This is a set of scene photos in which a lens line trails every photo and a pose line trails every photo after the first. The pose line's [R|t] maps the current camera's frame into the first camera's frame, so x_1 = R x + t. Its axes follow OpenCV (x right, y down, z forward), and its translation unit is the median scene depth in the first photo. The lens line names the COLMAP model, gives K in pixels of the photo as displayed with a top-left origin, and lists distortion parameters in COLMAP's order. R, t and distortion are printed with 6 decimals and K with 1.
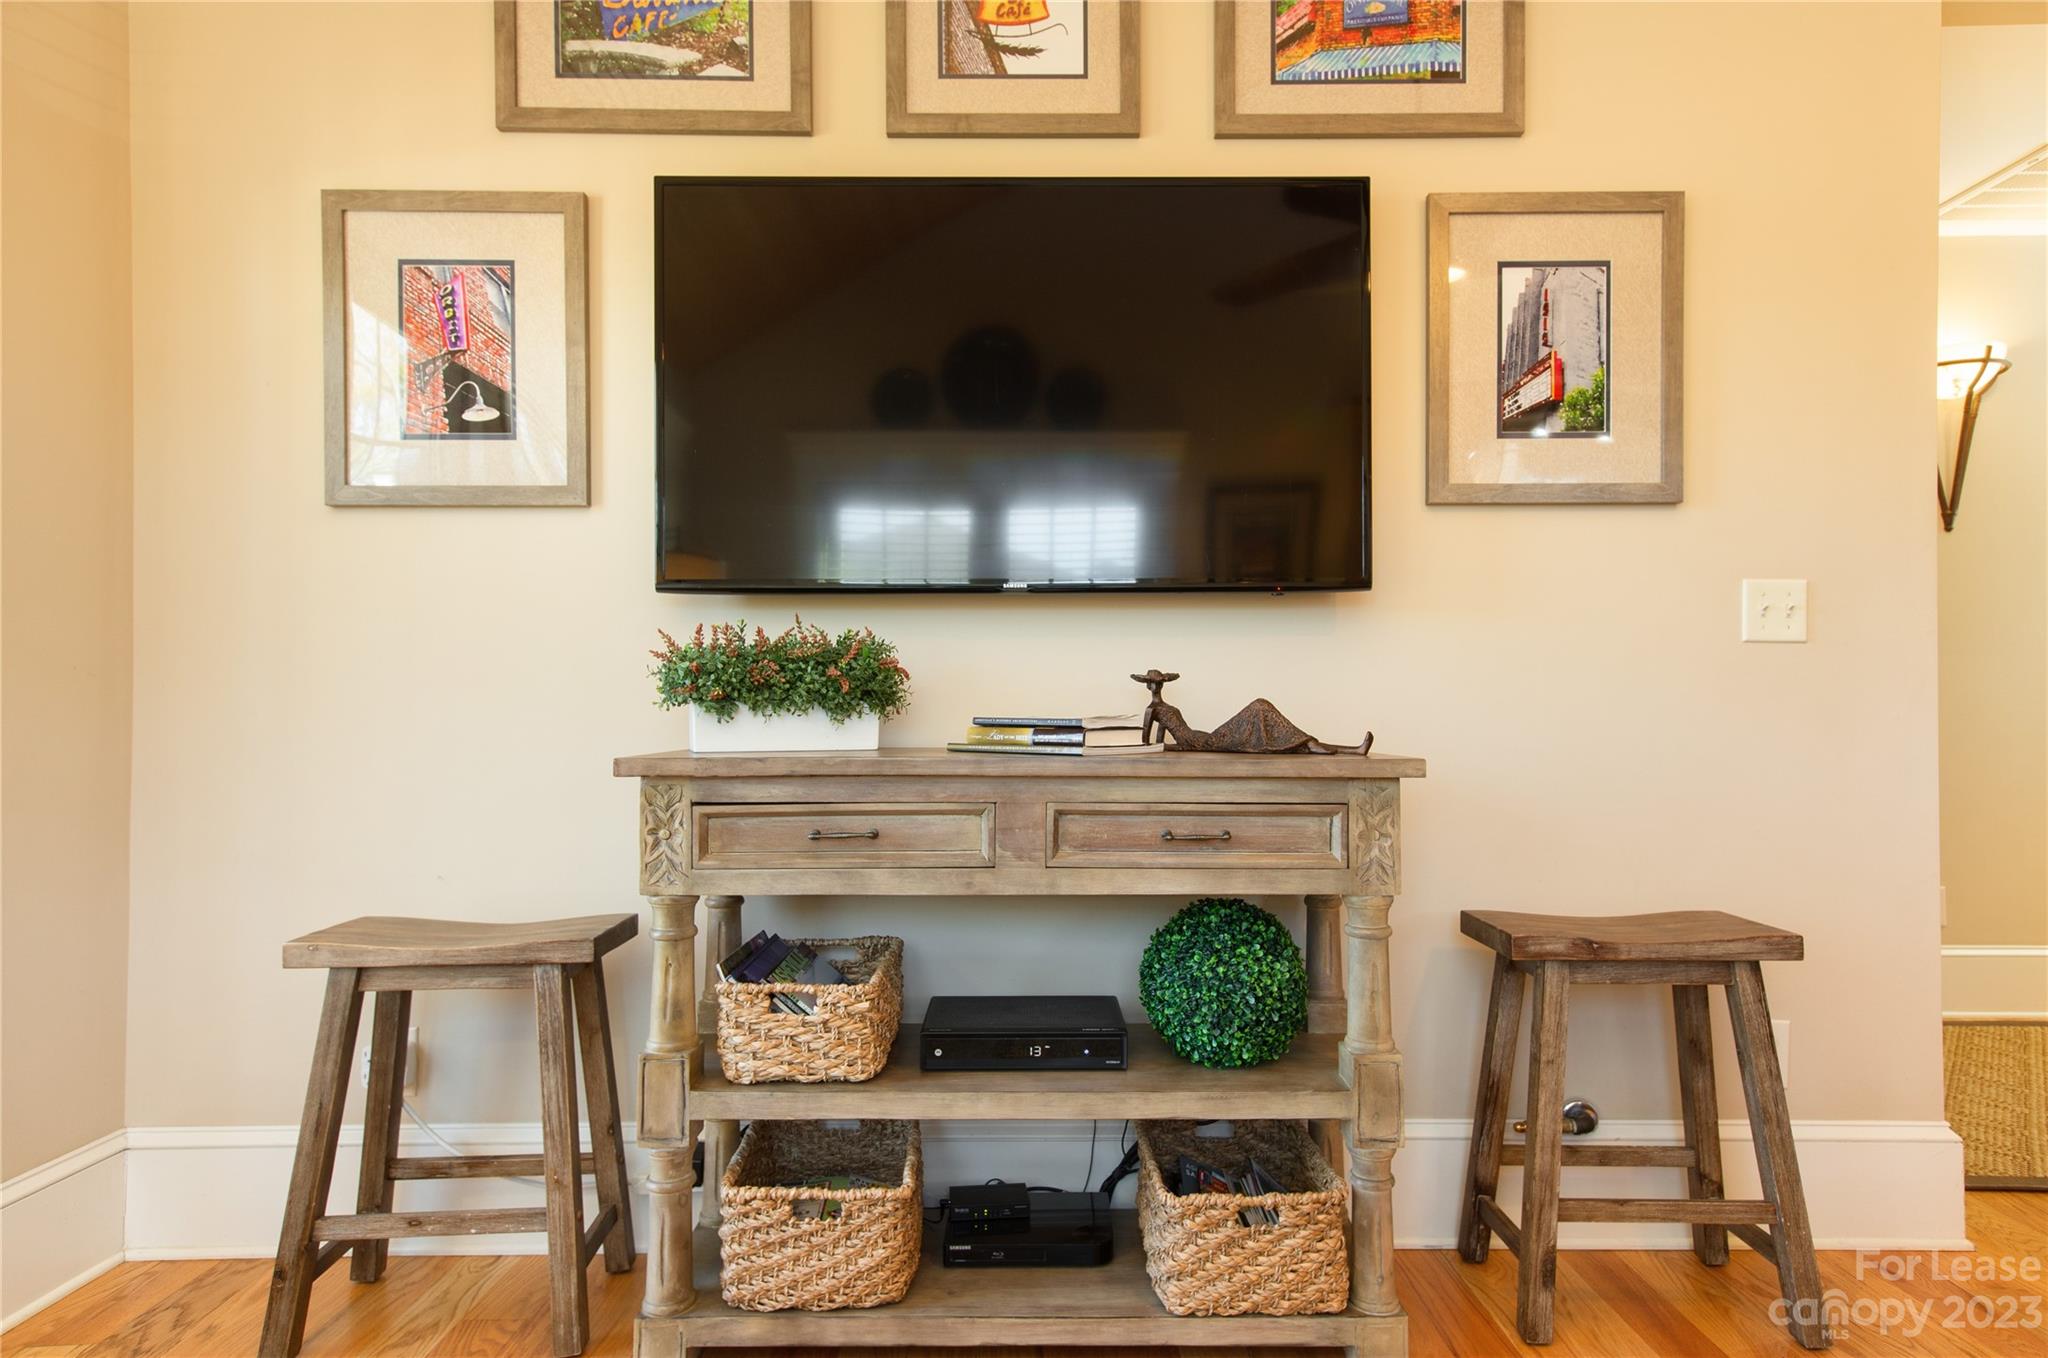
lens RADIAL K [[1126.6, 0, 1026.5], [0, 1126.6, 701.3], [0, 0, 1]] dist [0.021754, -0.000390]
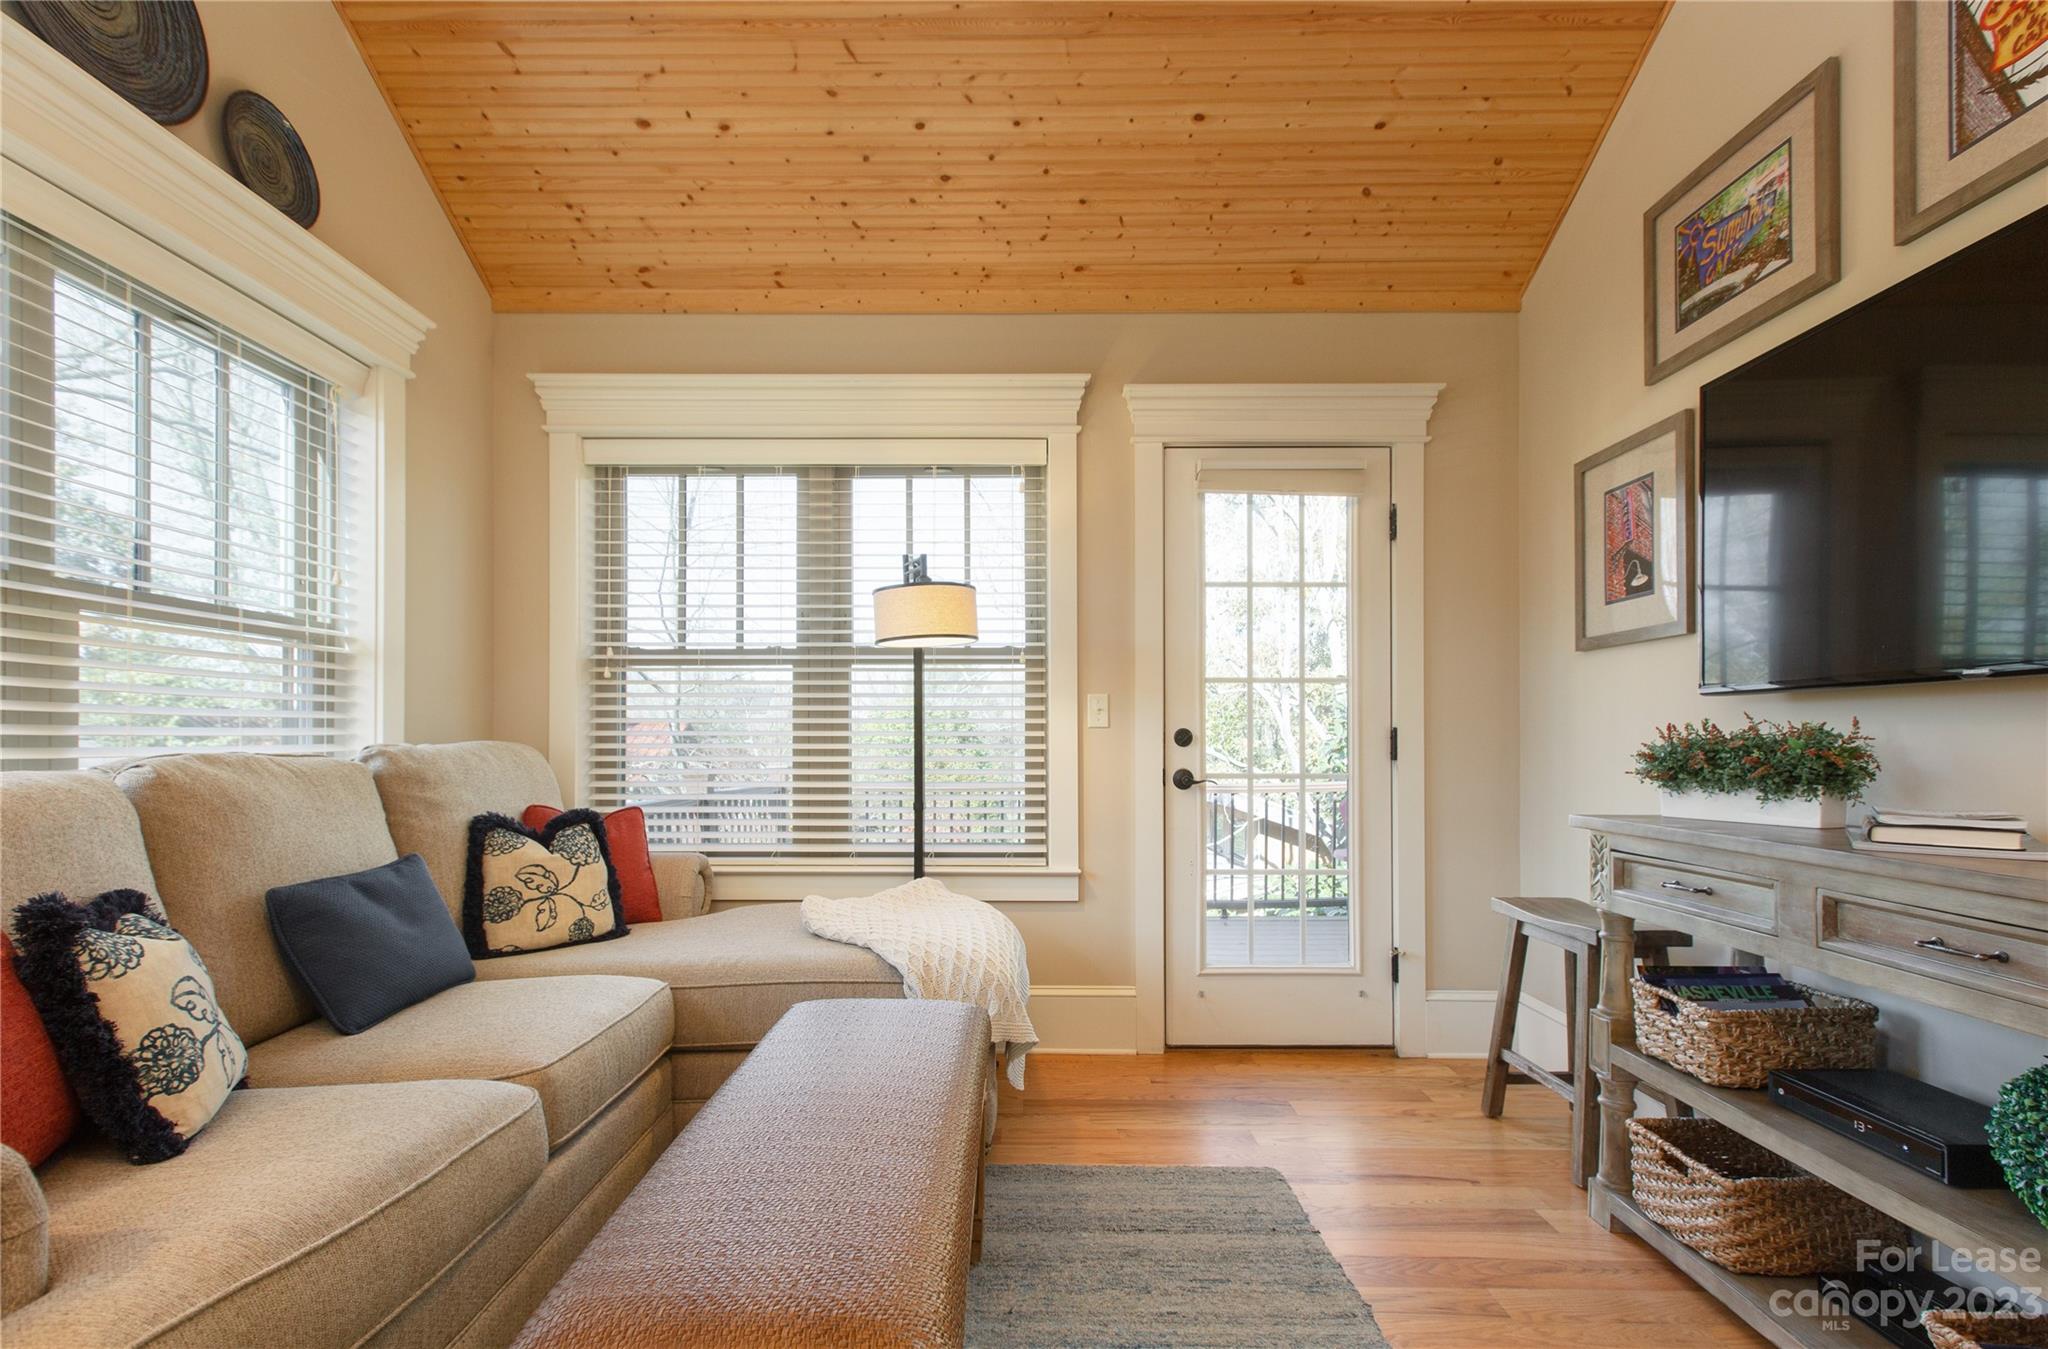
lens RADIAL K [[941.5, 0, 1021.3], [0, 941.5, 738.6], [0, 0, 1]] dist [0.000136, 0.000114]
pose [[-0.012682, -0.001023, -0.999919, 0.774471], [0.004976, 0.999987, -0.001086, -0.047181], [0.999907, -0.004990, -0.012677, 0.199851]]
